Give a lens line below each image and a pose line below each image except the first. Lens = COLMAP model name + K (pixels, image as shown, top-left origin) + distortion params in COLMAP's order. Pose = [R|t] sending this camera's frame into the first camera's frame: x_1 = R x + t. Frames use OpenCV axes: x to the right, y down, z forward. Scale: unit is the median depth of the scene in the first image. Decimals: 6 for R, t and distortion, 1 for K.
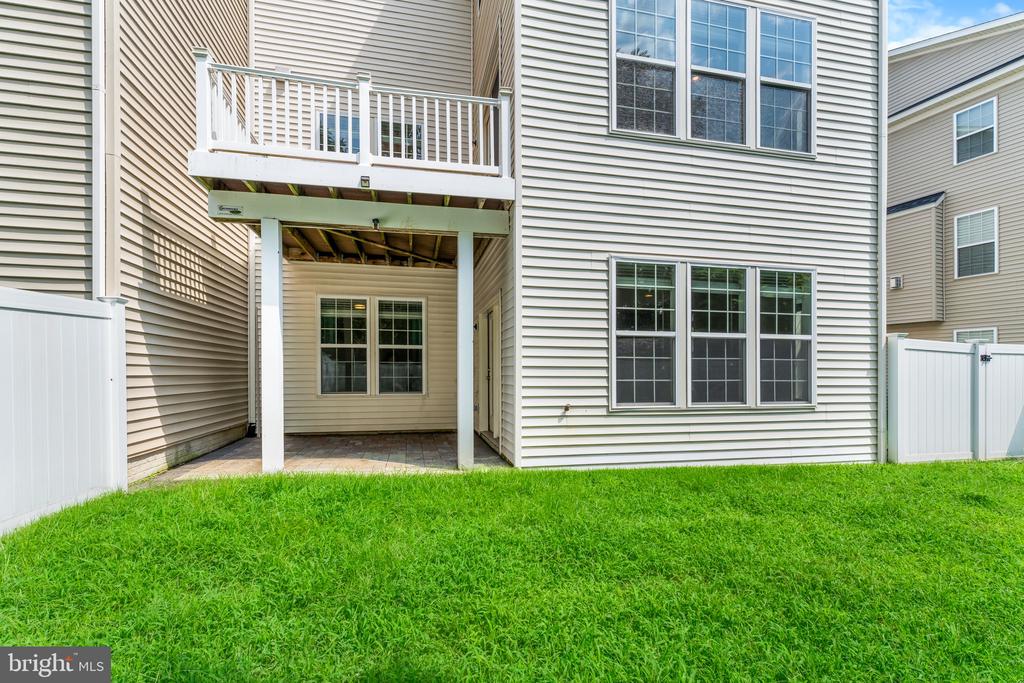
lens RADIAL K [[461.5, 0, 517.2], [0, 461.5, 374.9], [0, 0, 1]] dist [0.001223, -0.000041]
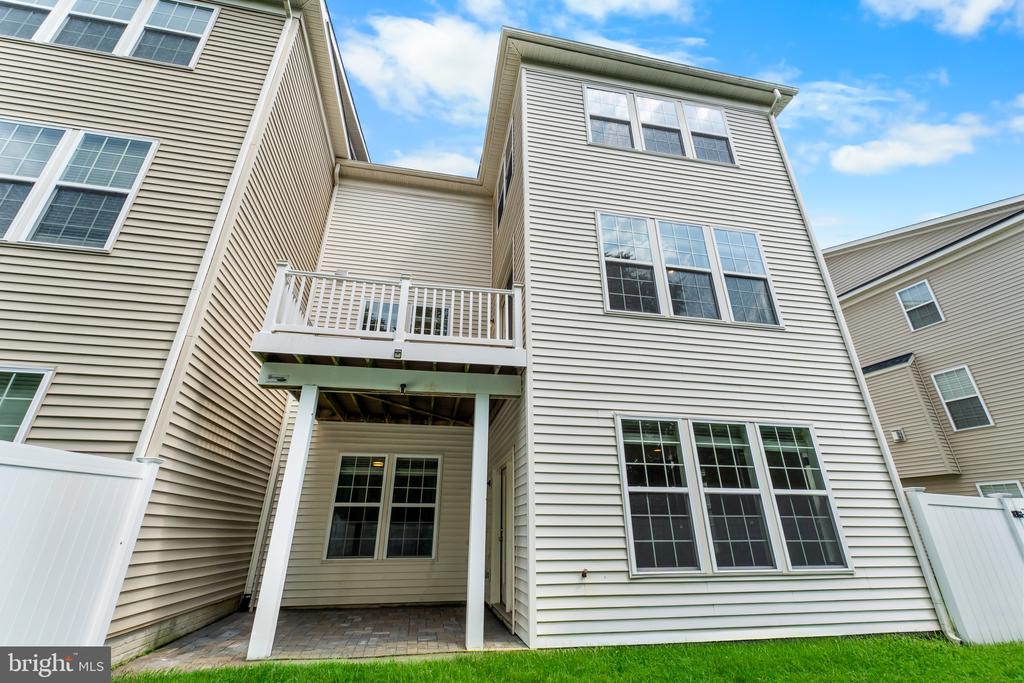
lens RADIAL K [[439.8, 0, 520.6], [0, 439.8, 333.9], [0, 0, 1]] dist [0.002997, -0.000162]
pose [[0.999725, -0.014130, -0.018723, 0.002046], [0.005030, 0.908785, -0.417234, 0.000666], [0.022911, 0.417025, 0.908606, -0.017949]]
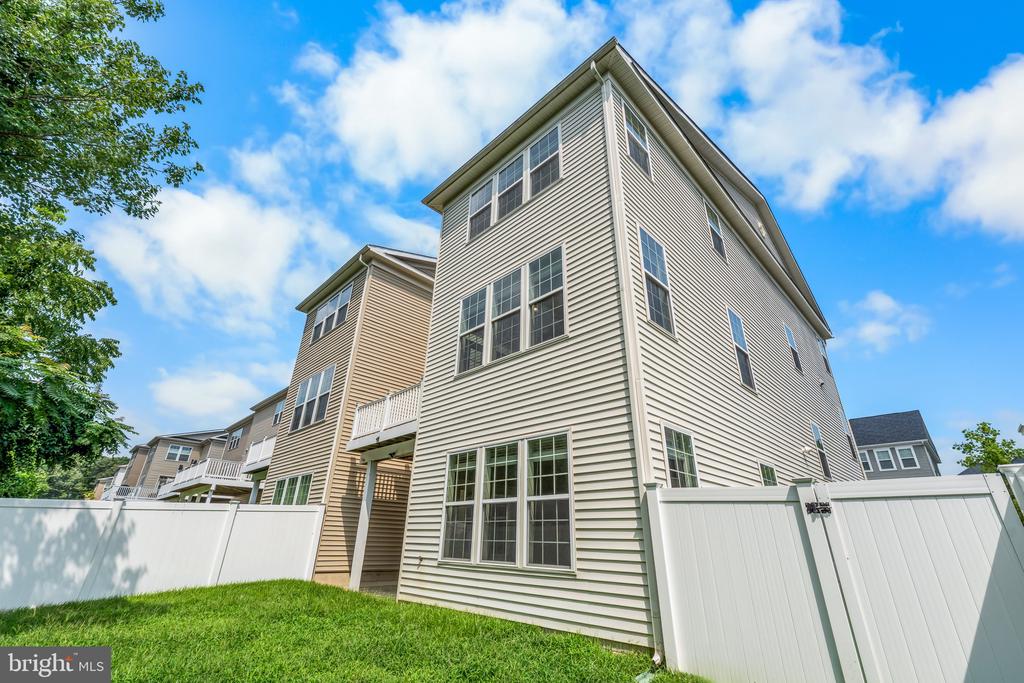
lens RADIAL K [[430.6, 0, 516.1], [0, 430.6, 328.5], [0, 0, 1]] dist [0.001724, 0.000016]
pose [[0.534505, -0.363891, -0.762816, 1.514085], [-0.007600, 0.900458, -0.434877, 0.001488], [0.845131, 0.238241, 0.478533, 0.362679]]
